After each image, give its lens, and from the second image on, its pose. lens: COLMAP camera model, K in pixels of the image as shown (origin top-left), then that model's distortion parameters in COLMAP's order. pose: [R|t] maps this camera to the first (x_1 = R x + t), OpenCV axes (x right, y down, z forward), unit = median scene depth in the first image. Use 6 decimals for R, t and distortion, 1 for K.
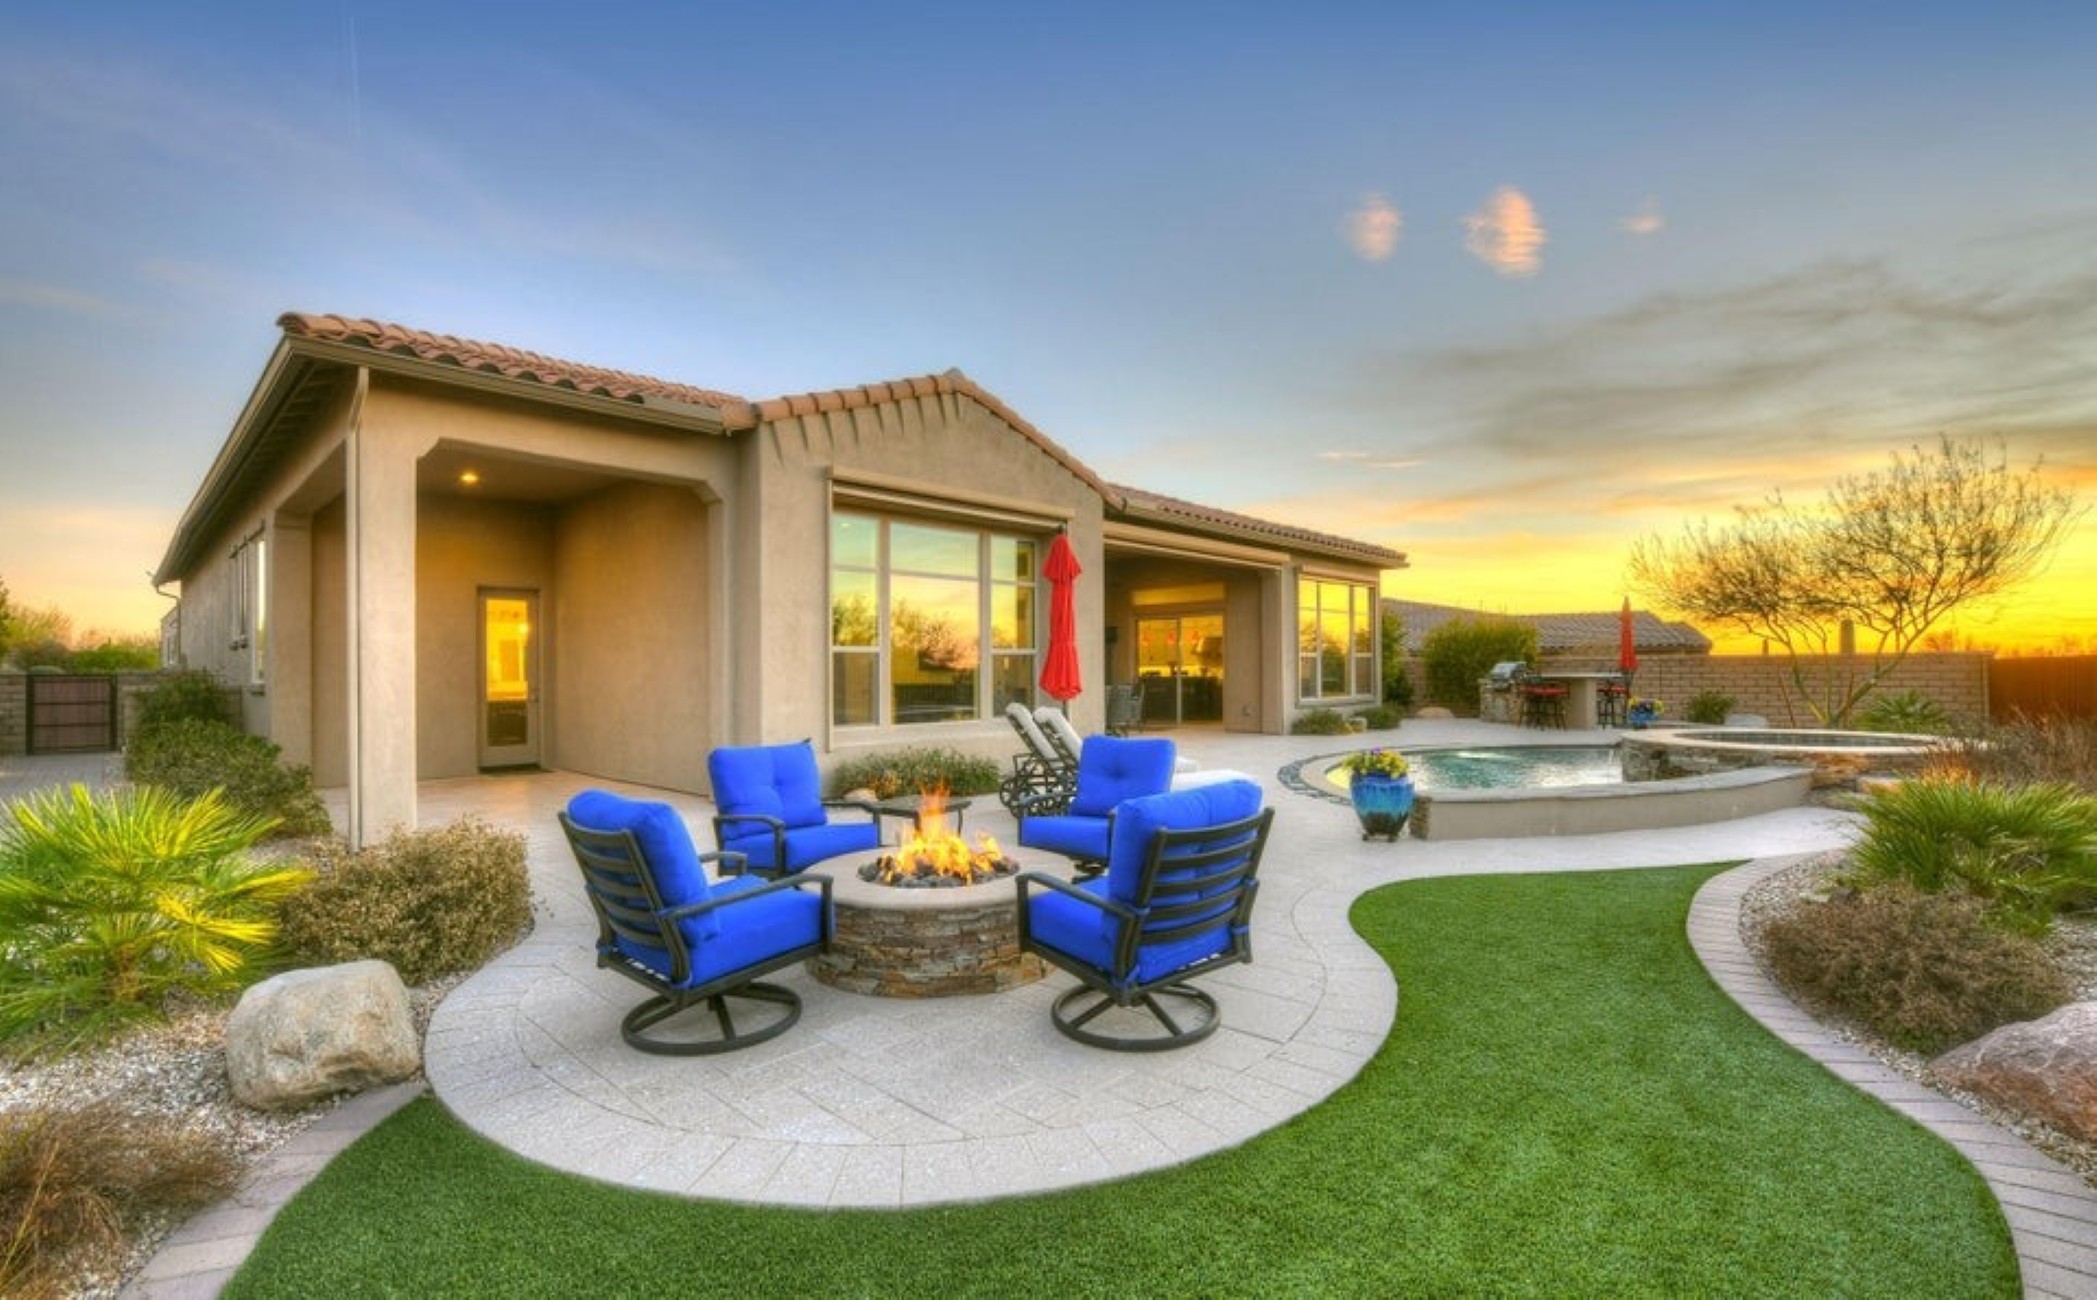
lens RADIAL K [[892.4, 0, 1053.0], [0, 892.4, 647.7], [0, 0, 1]] dist [-0.014975, -0.001486]
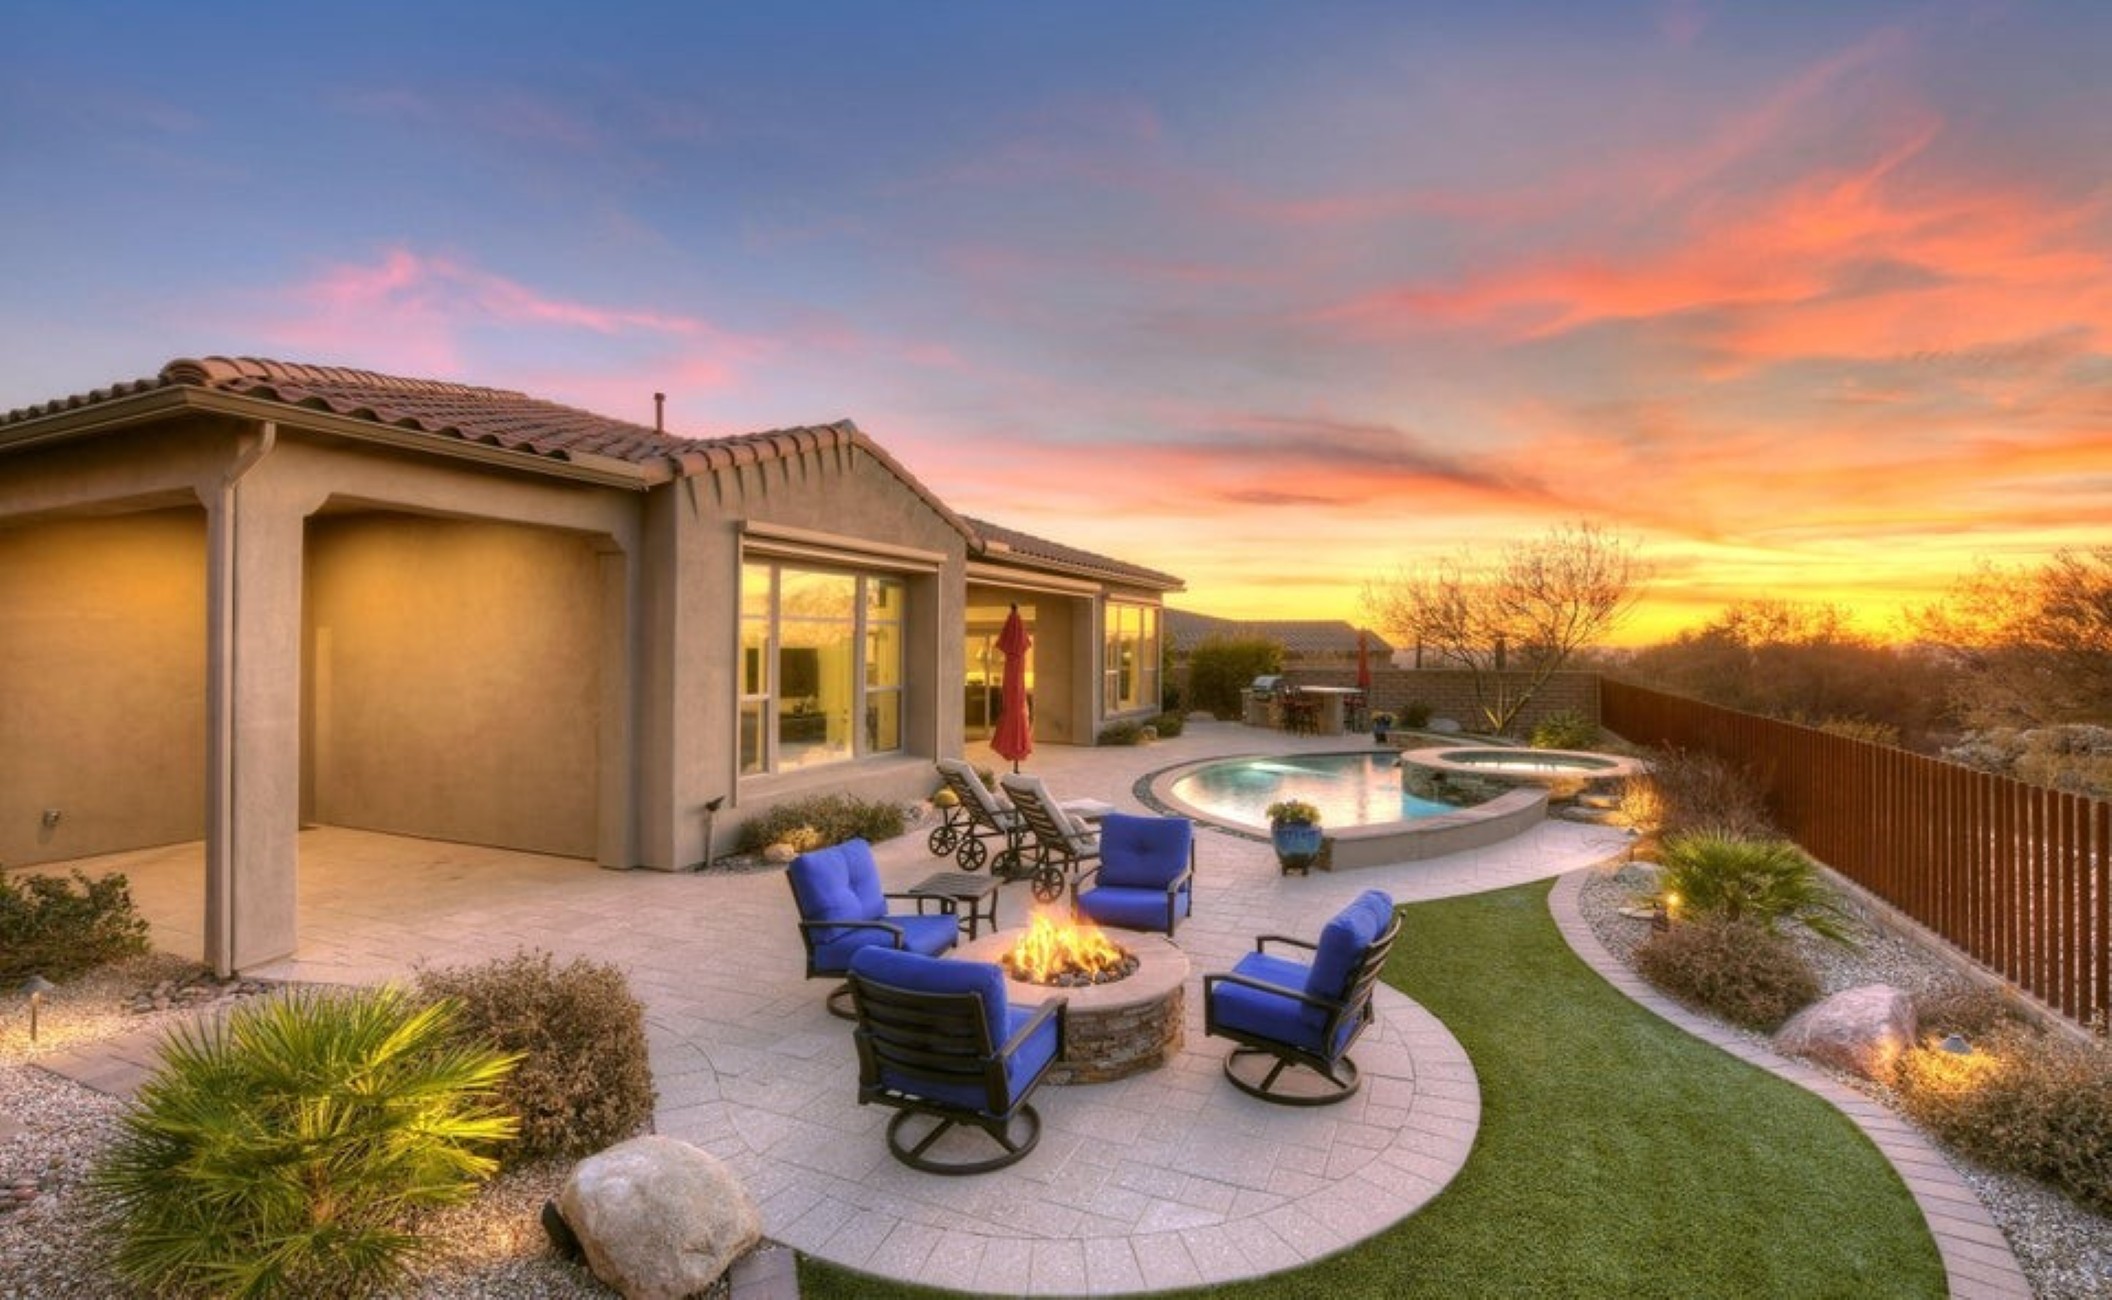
lens RADIAL K [[876.1, 0, 1068.2], [0, 876.1, 632.6], [0, 0, 1]] dist [-0.012586, 0.000343]
pose [[0.949437, 0.002944, 0.313945, -0.237065], [-0.002477, 0.999995, -0.001887, -0.087572], [-0.313949, 0.001014, 0.949439, -0.043760]]
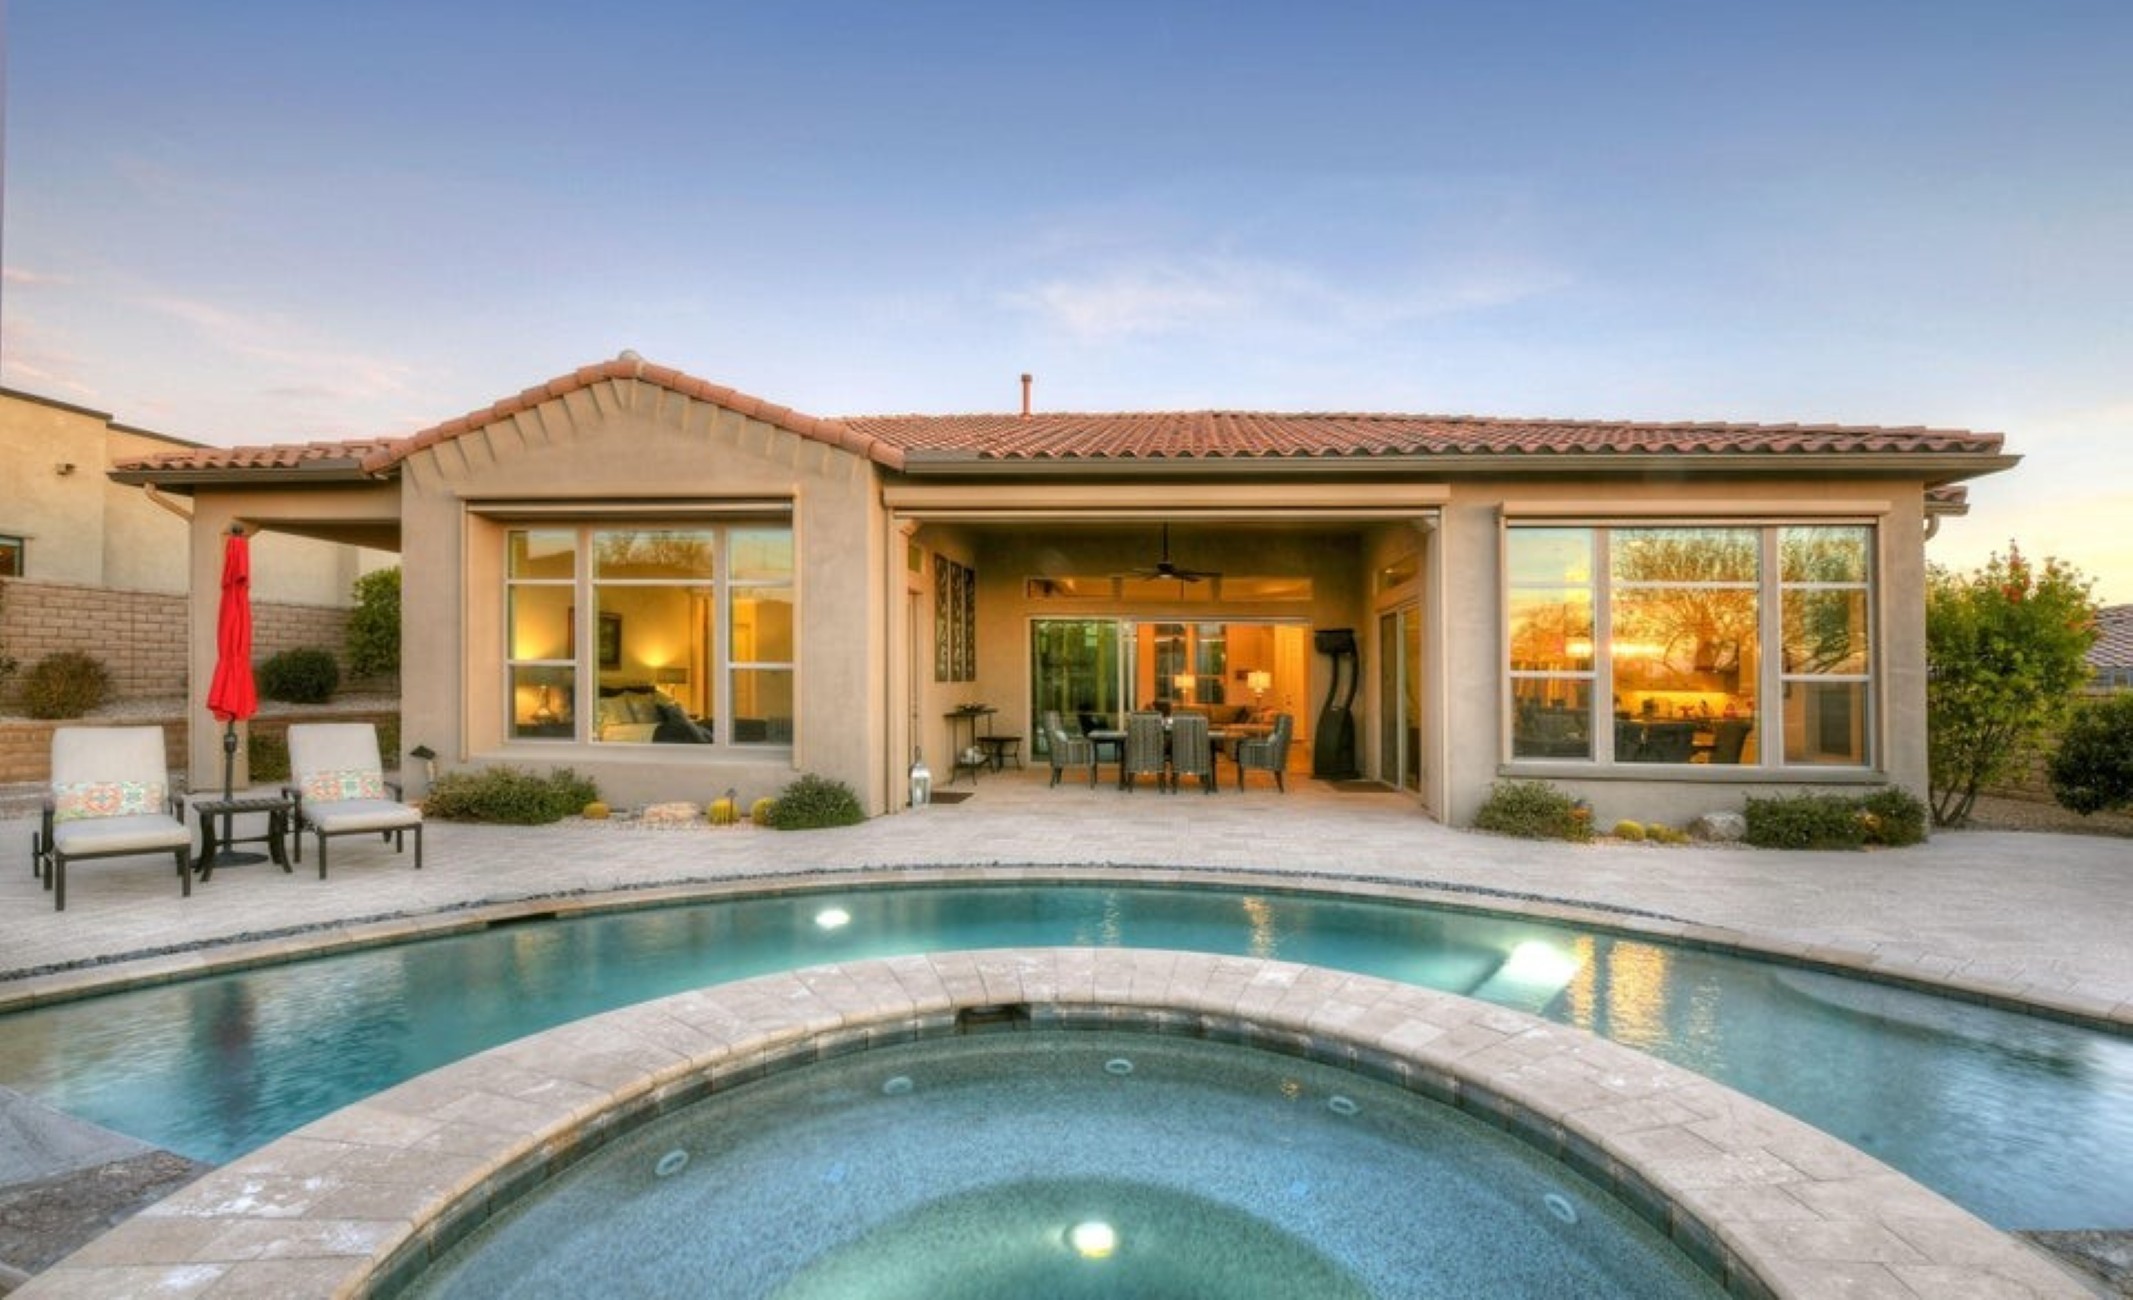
lens RADIAL K [[873.4, 0, 1079.2], [0, 873.4, 665.4], [0, 0, 1]] dist [-0.020299, -0.000421]
pose [[0.611972, 0.001687, -0.790878, 1.102976], [-0.002608, 0.999997, 0.000115, 0.002947], [0.790876, 0.001992, 0.611974, 1.061534]]
